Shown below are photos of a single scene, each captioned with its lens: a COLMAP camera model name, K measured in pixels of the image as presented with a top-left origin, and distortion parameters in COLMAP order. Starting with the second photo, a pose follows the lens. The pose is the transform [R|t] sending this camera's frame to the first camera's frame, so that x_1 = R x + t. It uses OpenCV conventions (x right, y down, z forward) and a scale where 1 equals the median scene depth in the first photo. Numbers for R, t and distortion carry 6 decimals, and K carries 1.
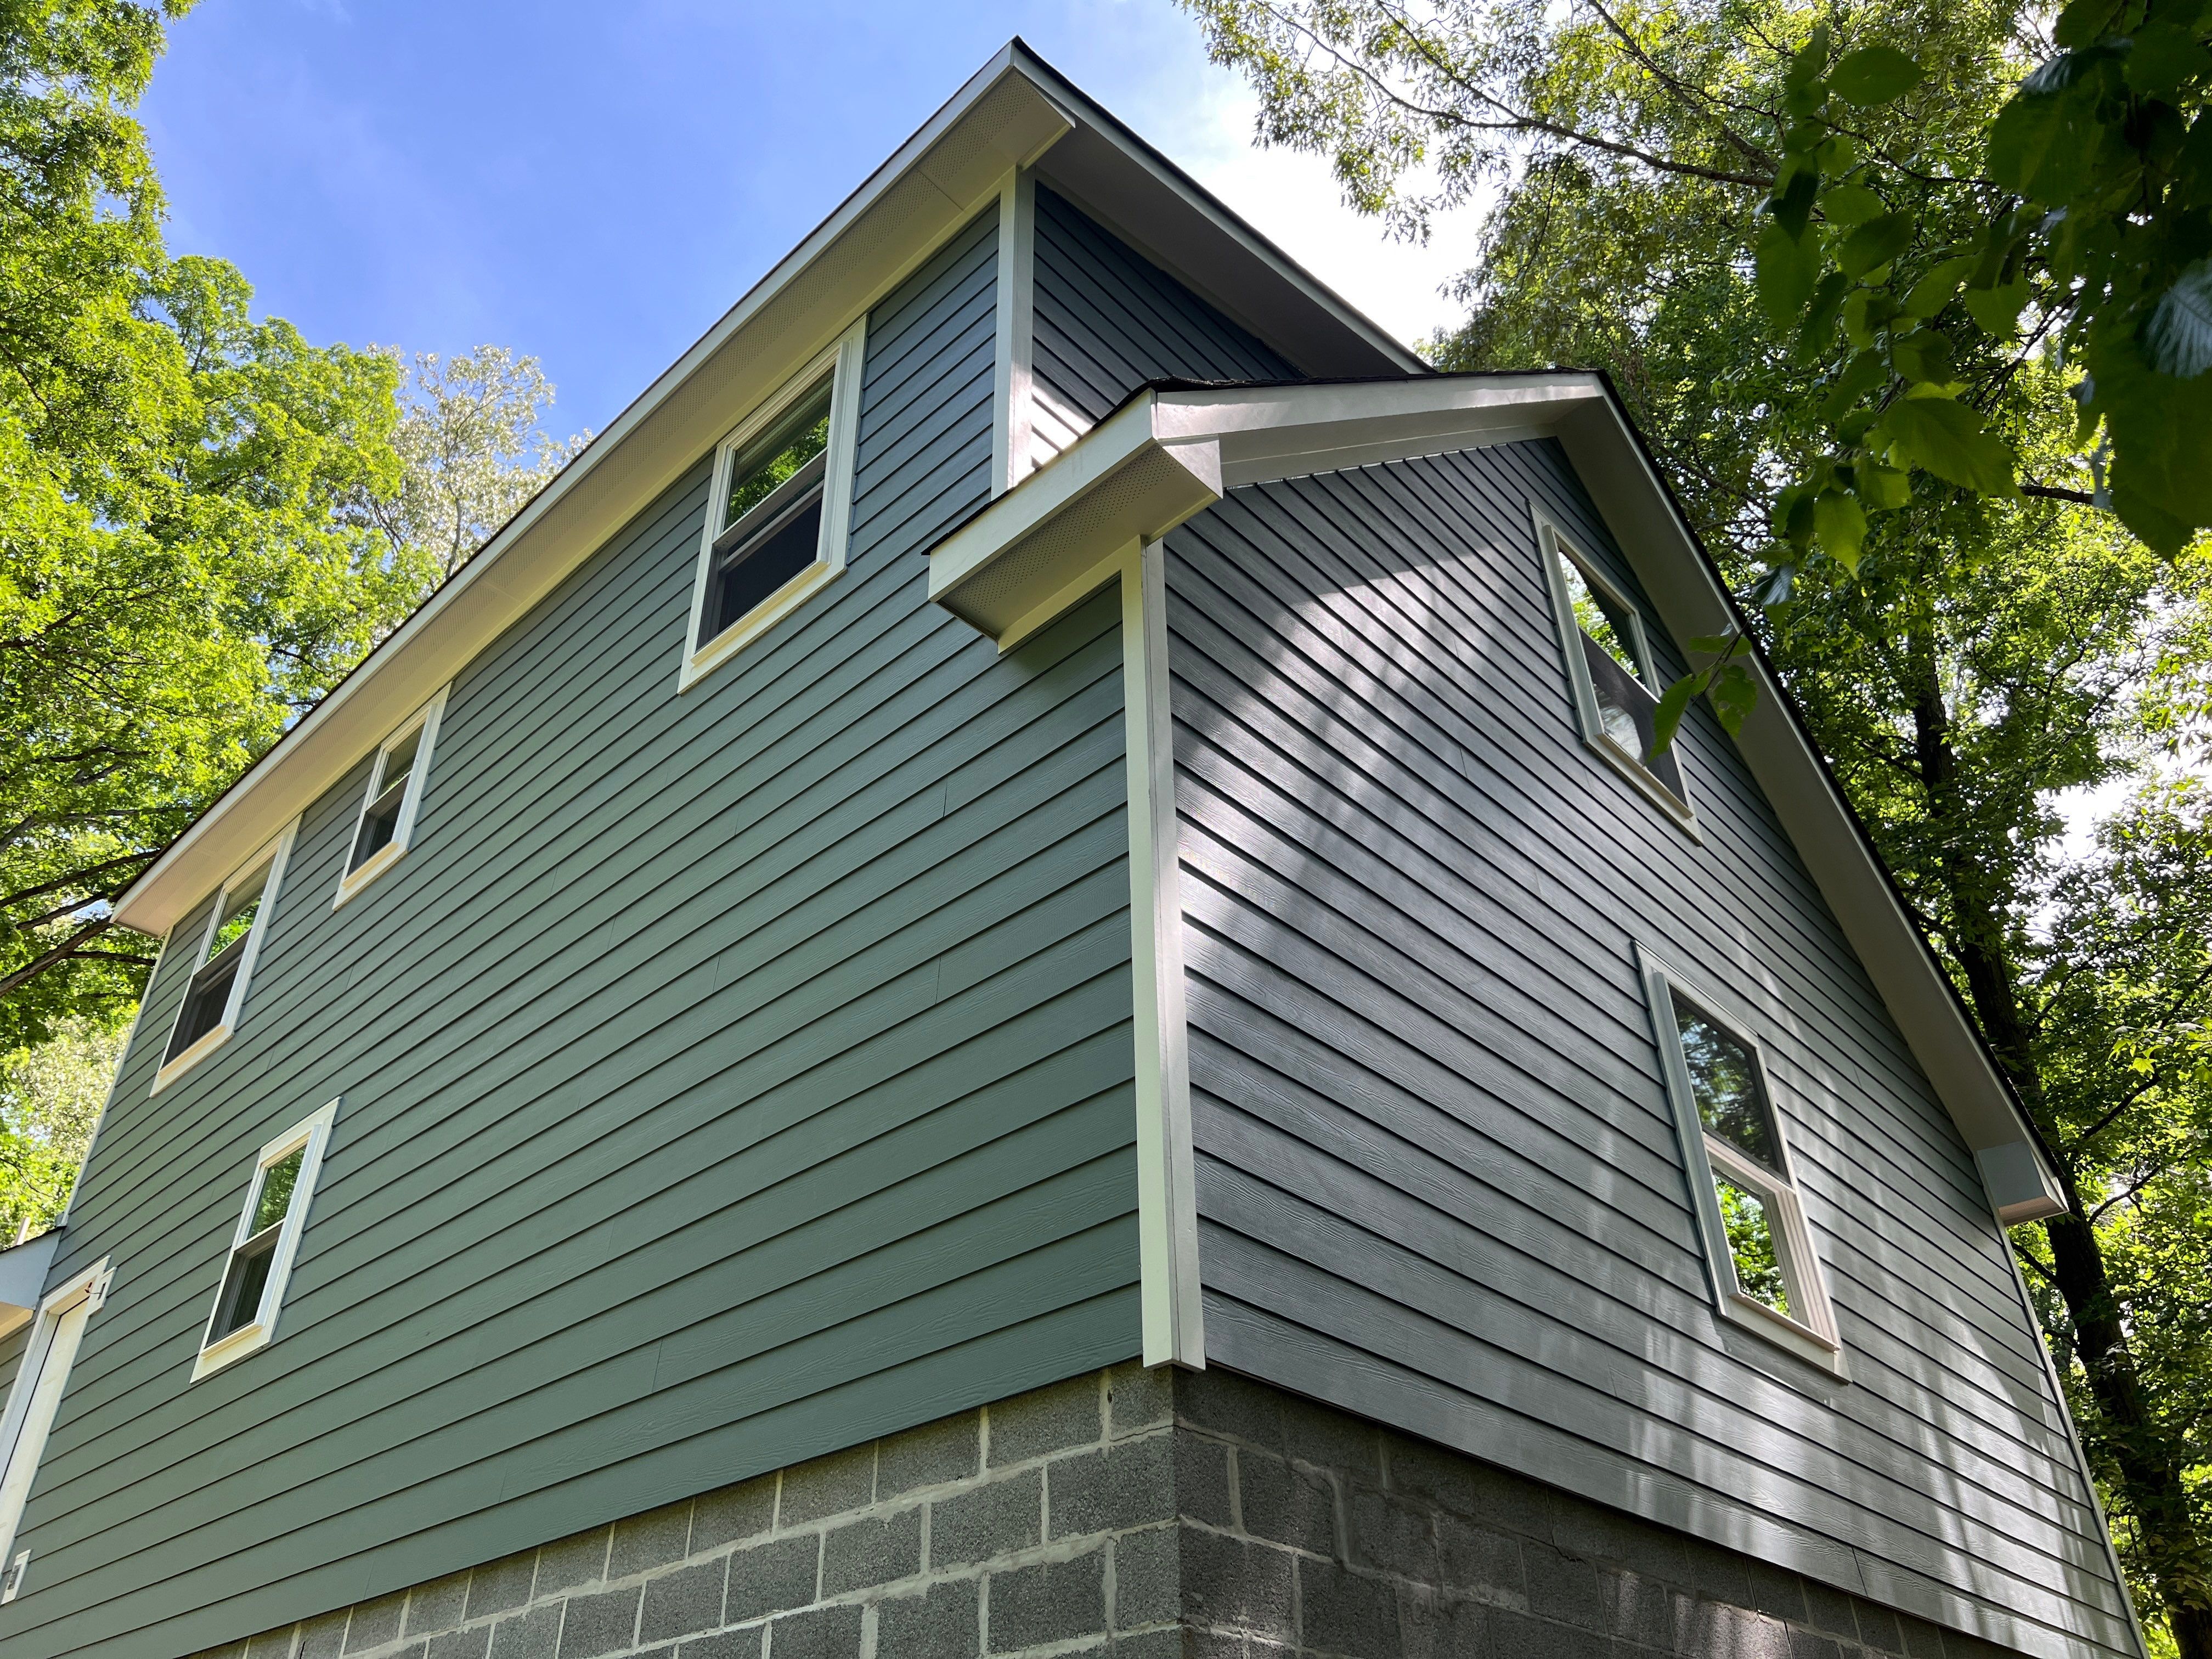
lens RADIAL K [[1672.9, 0, 1106.0], [0, 1672.9, 829.5], [0, 0, 1]] dist [0.058472, -0.095546]
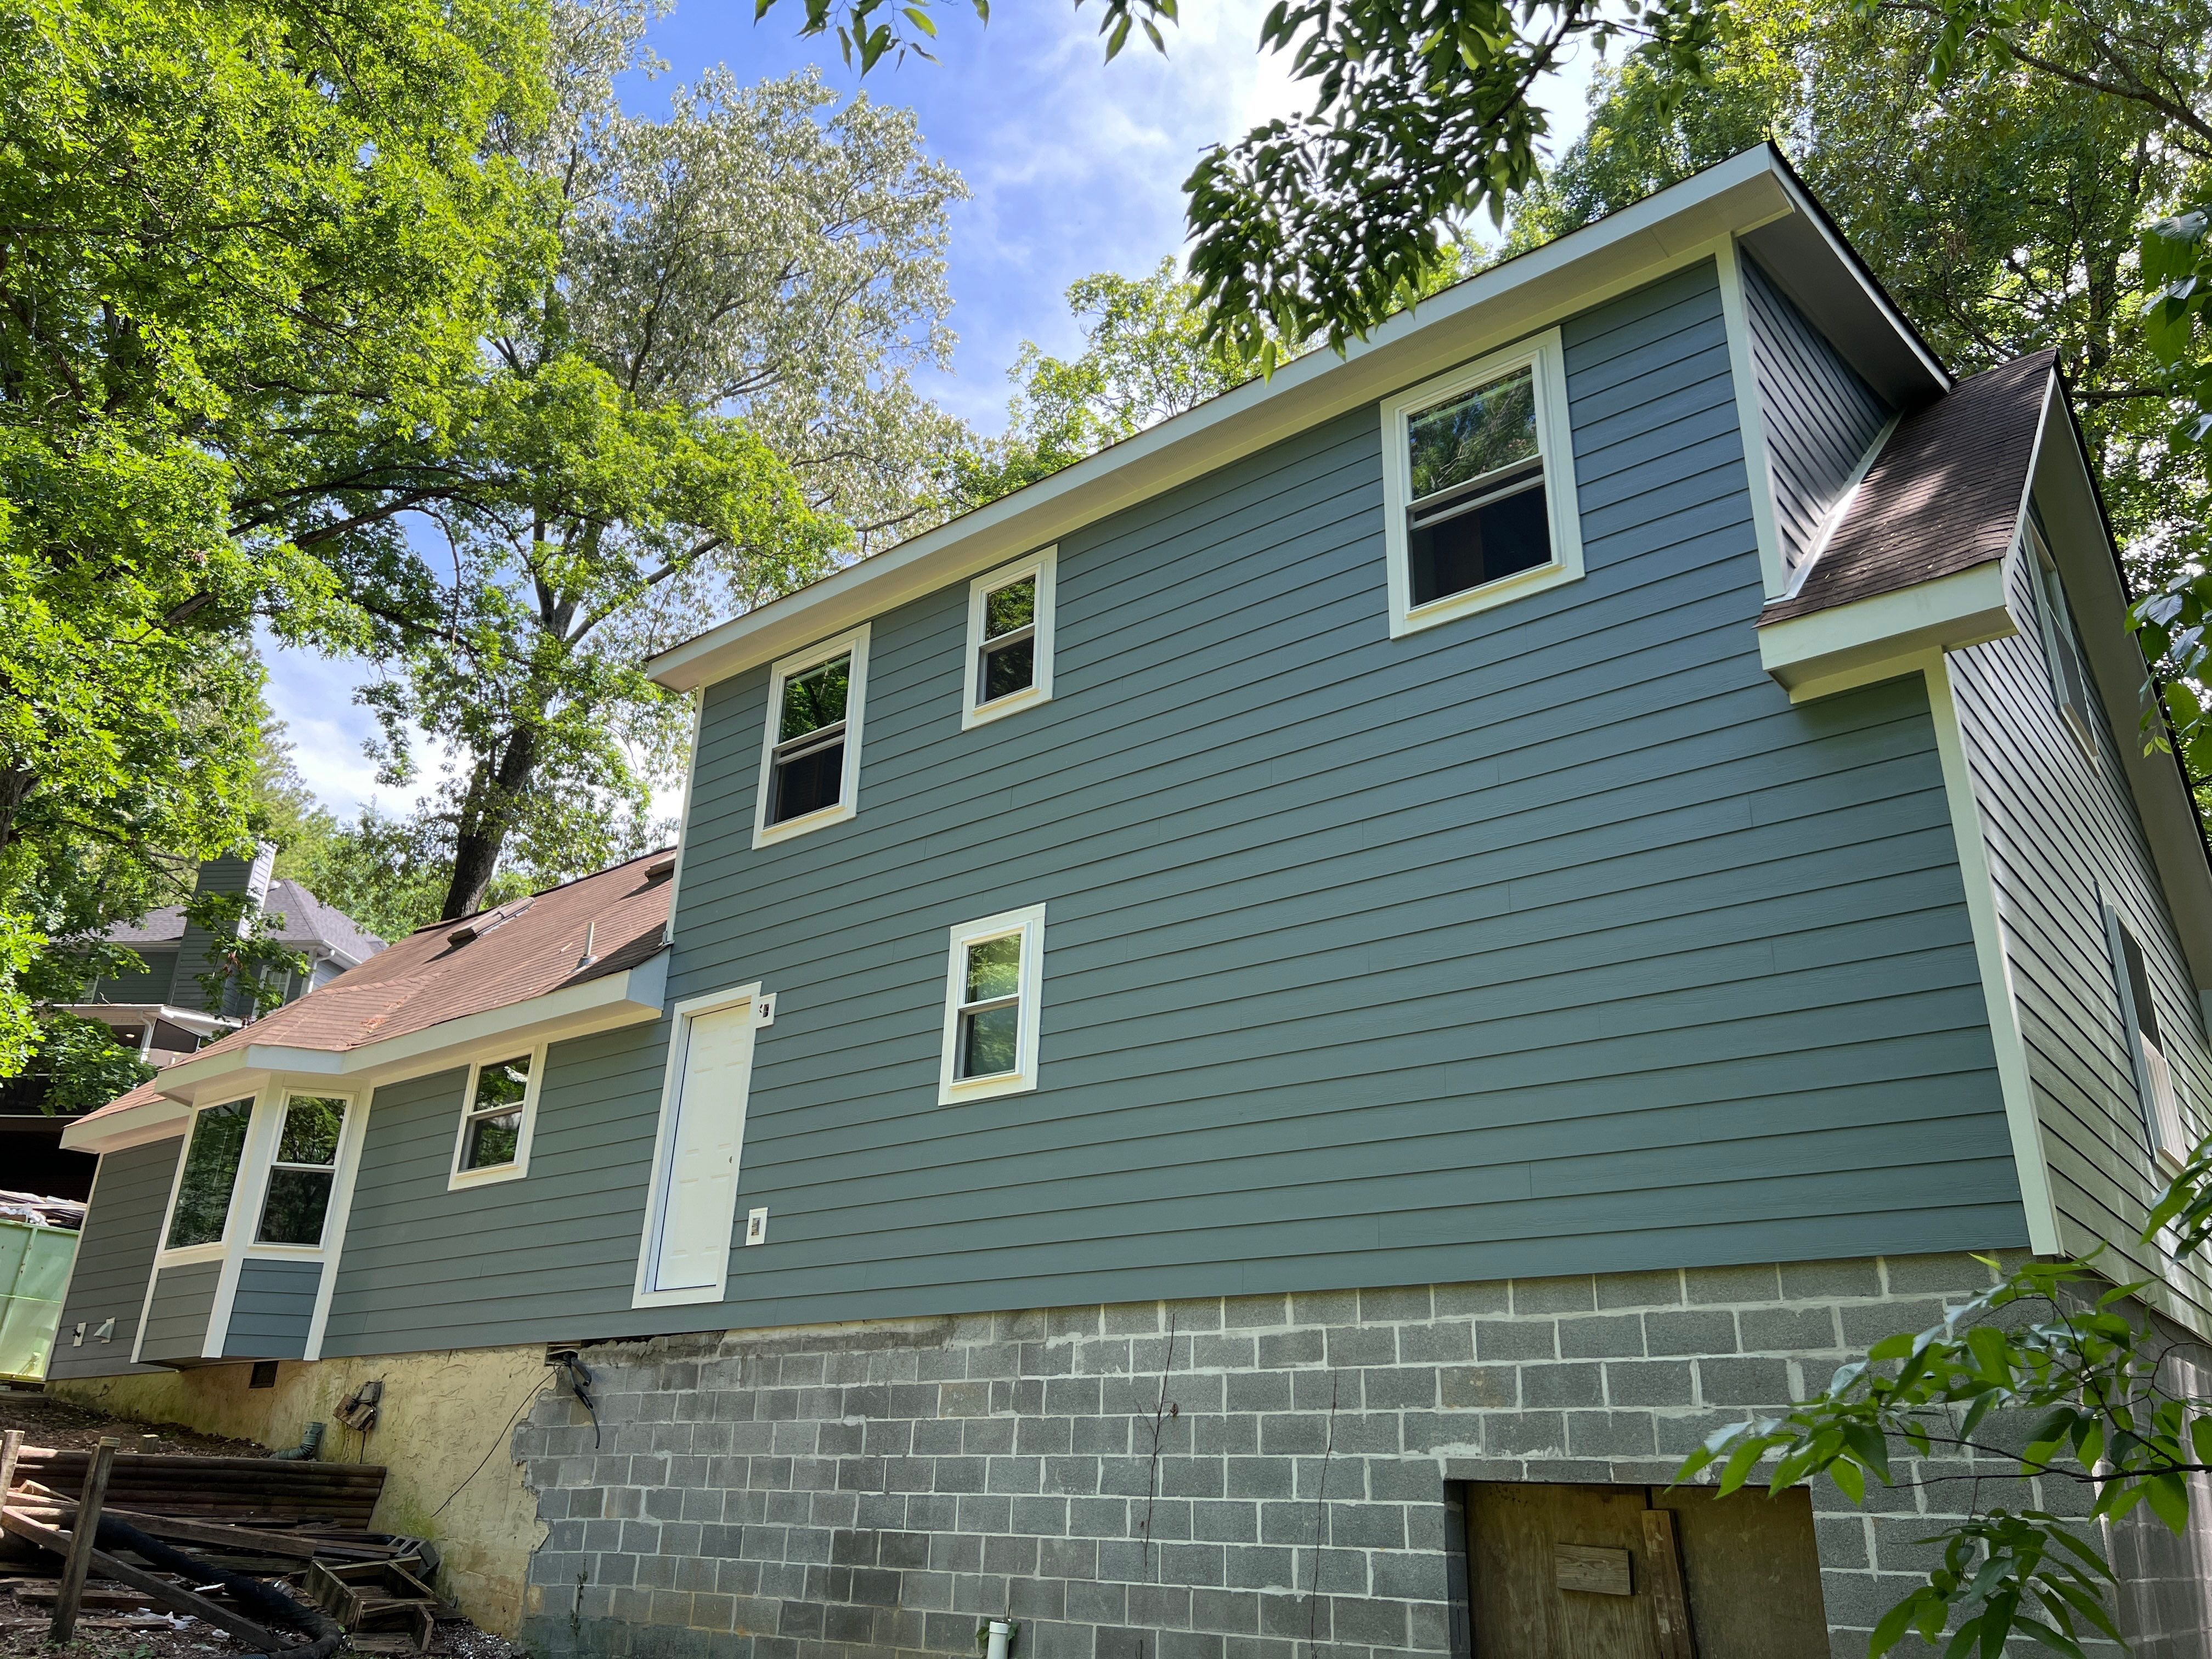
lens RADIAL K [[1672.9, 0, 1106.0], [0, 1672.9, 829.5], [0, 0, 1]] dist [0.058472, -0.095546]
pose [[0.996458, 0.065442, 0.052816, -0.829524], [-0.075759, 0.971189, 0.225946, -0.328597], [-0.036508, -0.229147, 0.972707, -0.414598]]
